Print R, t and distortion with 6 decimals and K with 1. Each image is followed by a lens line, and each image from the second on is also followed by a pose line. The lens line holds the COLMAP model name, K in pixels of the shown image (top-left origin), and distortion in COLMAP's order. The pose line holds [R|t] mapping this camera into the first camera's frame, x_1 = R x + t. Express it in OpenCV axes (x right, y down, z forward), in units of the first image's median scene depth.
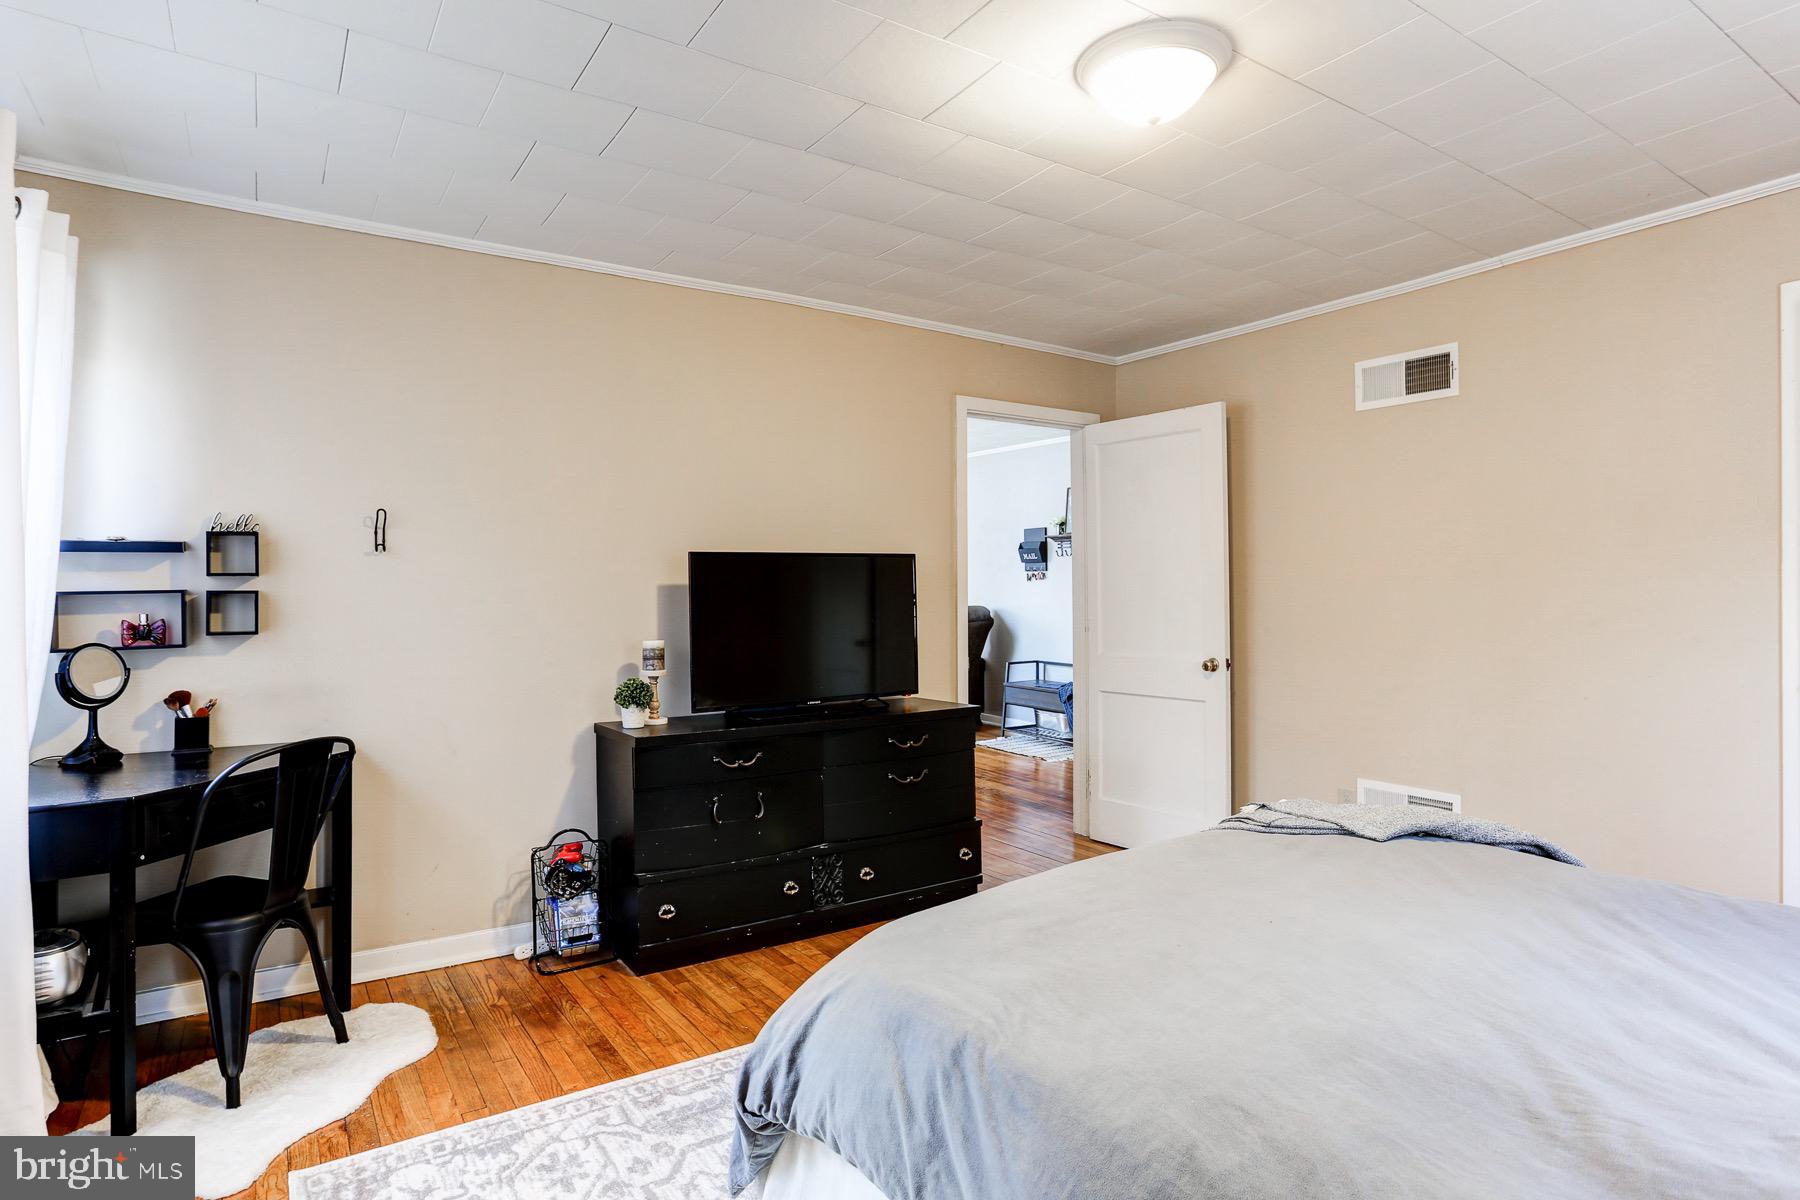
lens RADIAL K [[974.8, 0, 887.7], [0, 974.8, 595.2], [0, 0, 1]] dist [-0.006263, -0.000213]
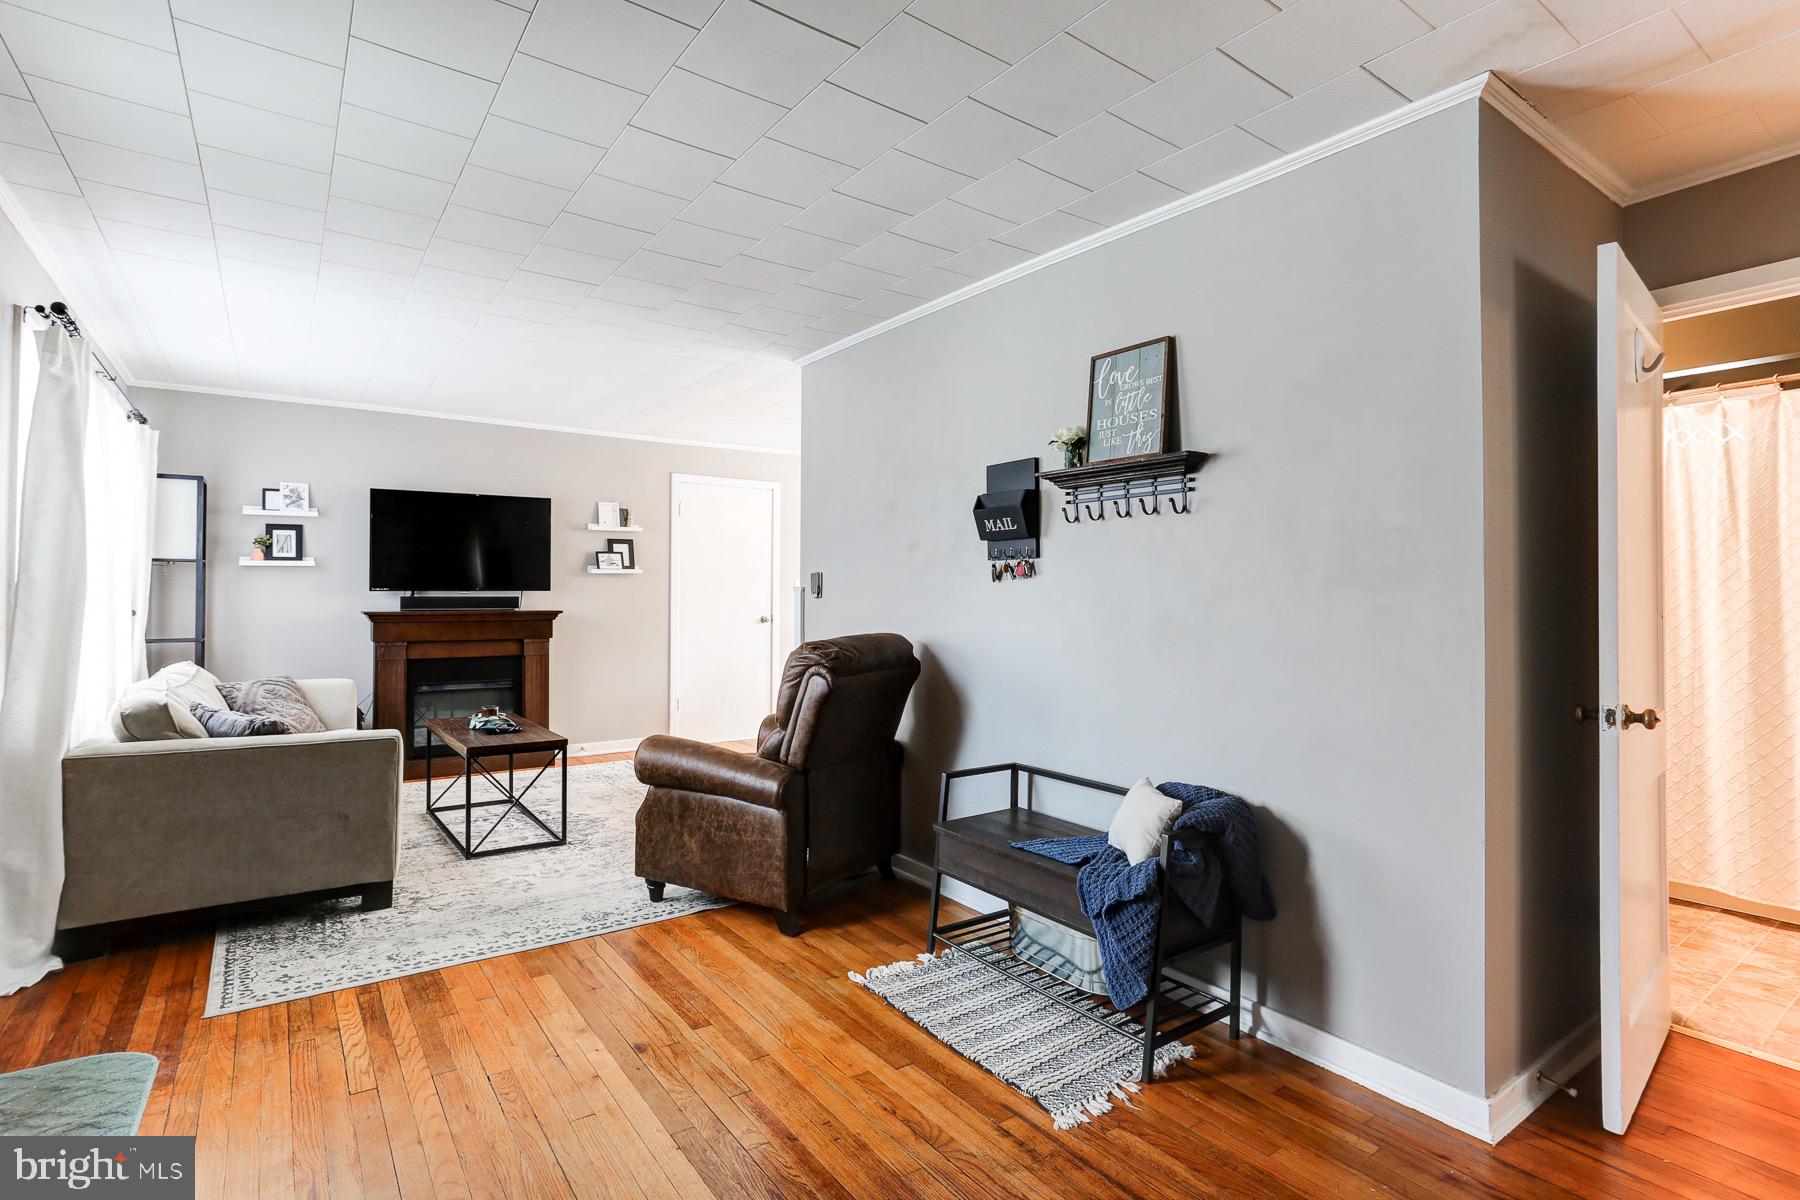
lens RADIAL K [[875.5, 0, 907.7], [0, 875.5, 592.5], [0, 0, 1]] dist [-0.000812, 0.000002]
pose [[0.998784, 0.010900, 0.048072, 0.087087], [-0.010616, 0.999925, -0.006164, -0.006343], [-0.048136, 0.005646, 0.998825, 0.614909]]
